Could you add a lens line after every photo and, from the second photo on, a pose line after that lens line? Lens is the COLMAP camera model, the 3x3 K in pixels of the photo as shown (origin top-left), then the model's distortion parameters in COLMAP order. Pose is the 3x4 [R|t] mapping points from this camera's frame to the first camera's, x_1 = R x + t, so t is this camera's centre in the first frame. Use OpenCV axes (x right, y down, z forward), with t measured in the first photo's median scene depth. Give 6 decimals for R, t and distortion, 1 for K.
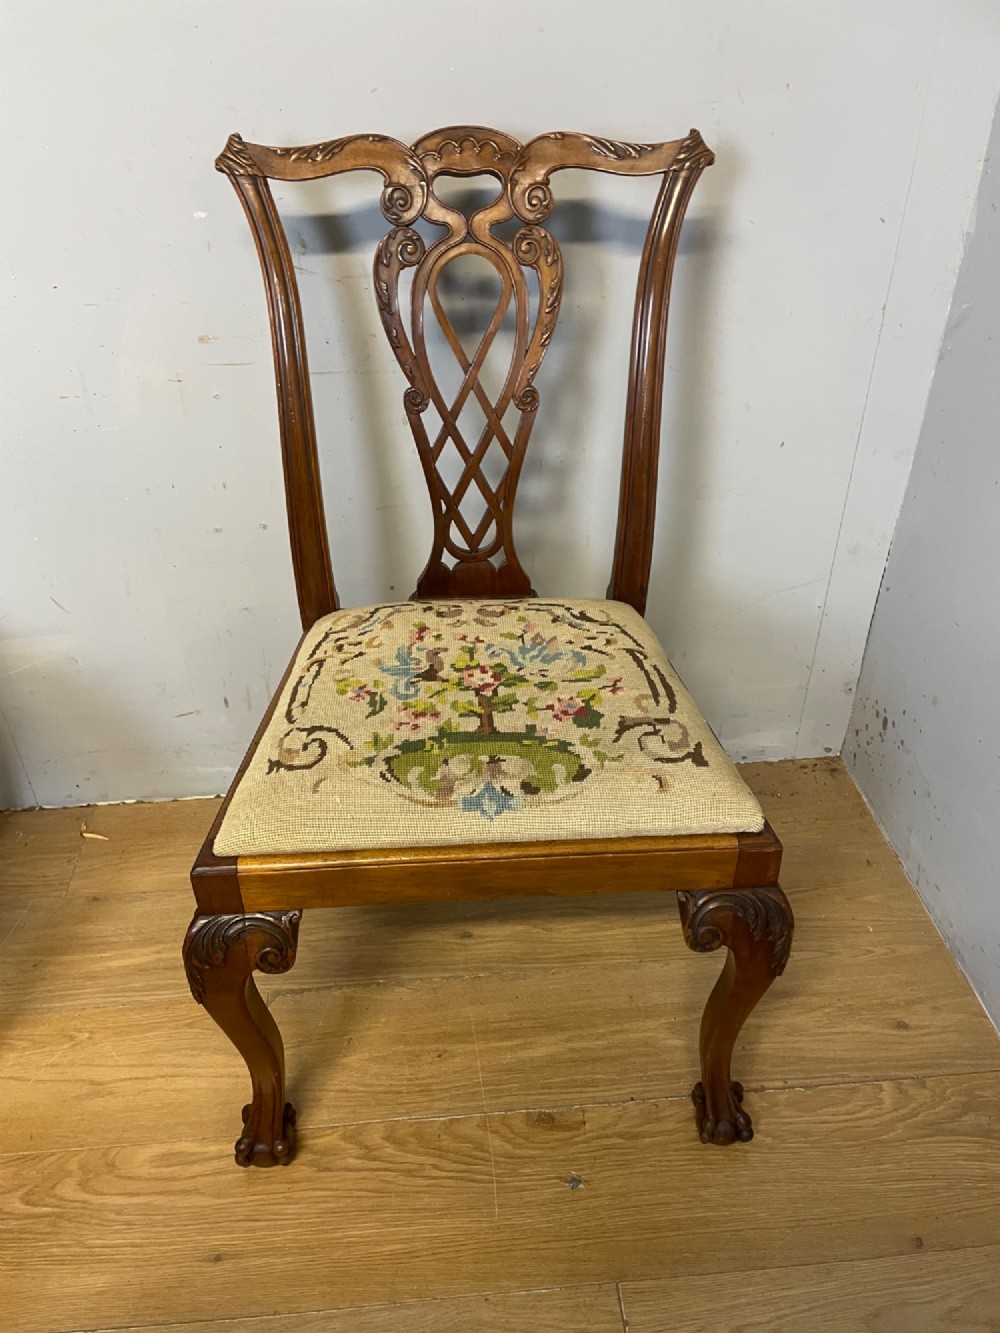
lens RADIAL K [[1024.9, 0, 491.6], [0, 1024.9, 666.0], [0, 0, 1]] dist [0.083155, -0.112972]
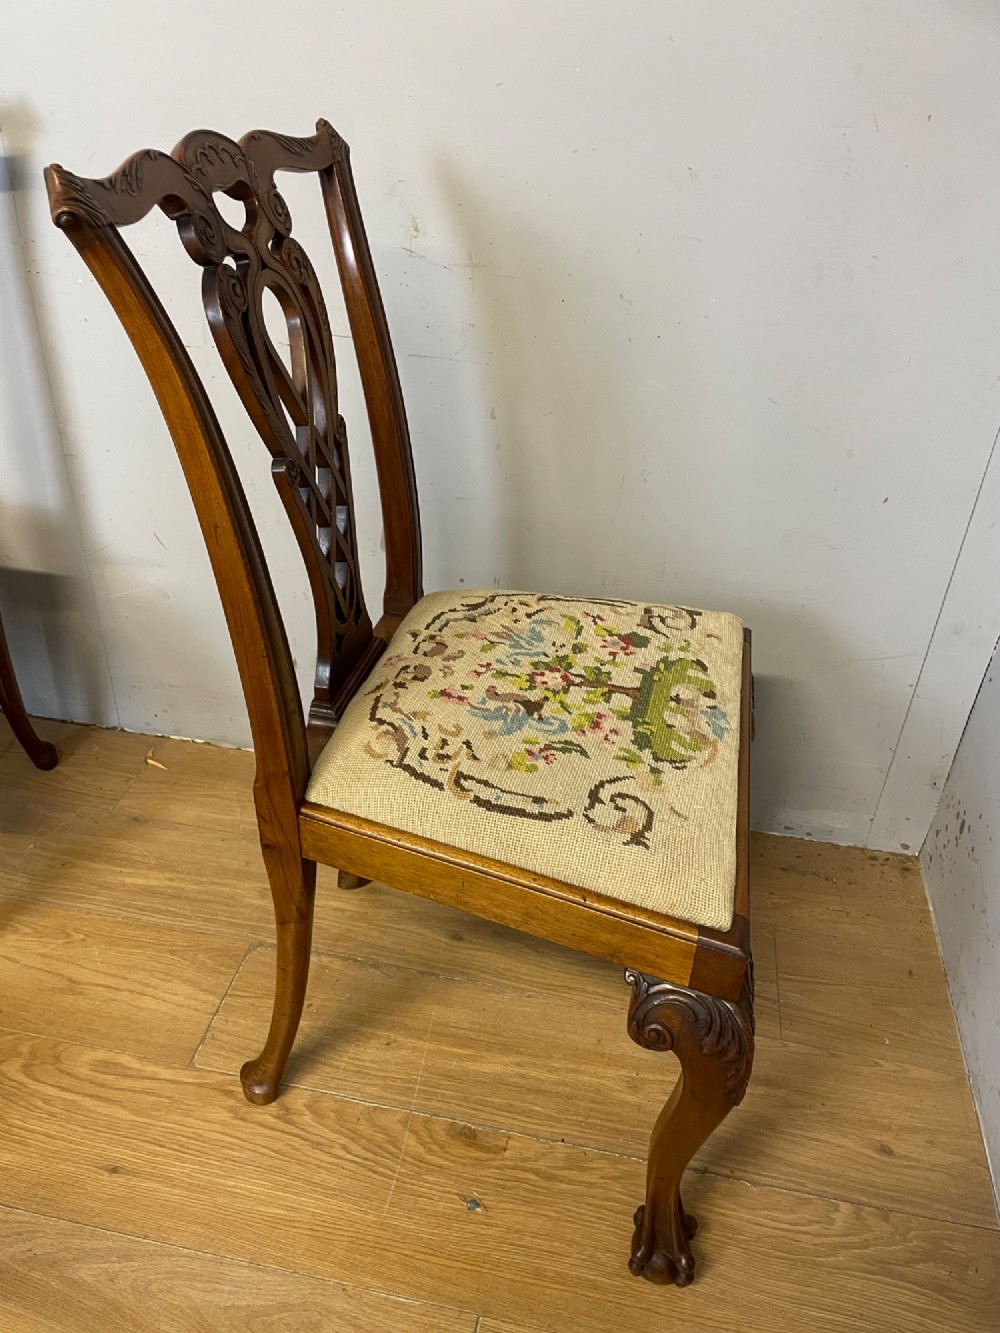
lens RADIAL K [[1024.9, 0, 487.1], [0, 1024.9, 669.6], [0, 0, 1]] dist [0.083155, -0.112972]
pose [[0.960247, 0.193646, -0.201066, 0.187784], [-0.201743, 0.979226, -0.020388, 0.032102], [0.192941, 0.060142, 0.979366, 0.036035]]
